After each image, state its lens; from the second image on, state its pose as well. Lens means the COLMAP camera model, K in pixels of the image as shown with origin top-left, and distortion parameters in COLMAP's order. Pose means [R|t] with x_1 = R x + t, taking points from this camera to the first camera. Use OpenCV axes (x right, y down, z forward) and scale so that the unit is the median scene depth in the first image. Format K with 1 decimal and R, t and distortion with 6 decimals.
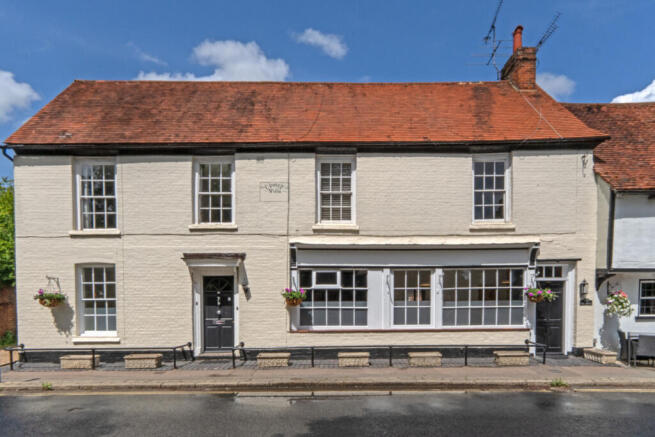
lens RADIAL K [[346.5, 0, 327.3], [0, 346.5, 243.9], [0, 0, 1]] dist [-0.002701, 0.000343]
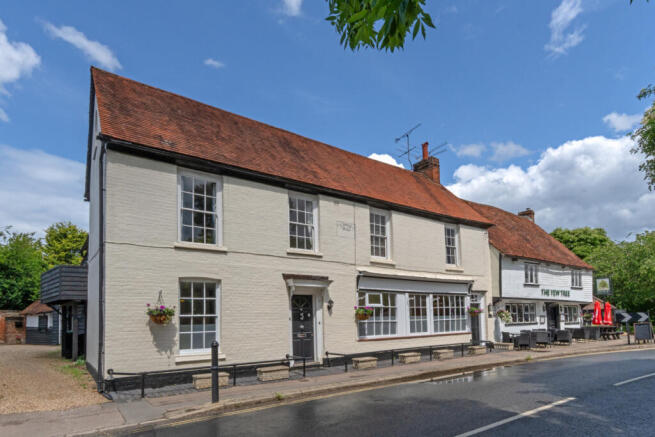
lens RADIAL K [[329.3, 0, 326.9], [0, 329.3, 218.8], [0, 0, 1]] dist [-0.013518, 0.000045]
pose [[0.839559, 0.149815, 0.522203, -0.873889], [-0.078262, 0.984551, -0.156635, 0.007723], [-0.537602, 0.090636, 0.838314, 0.001445]]
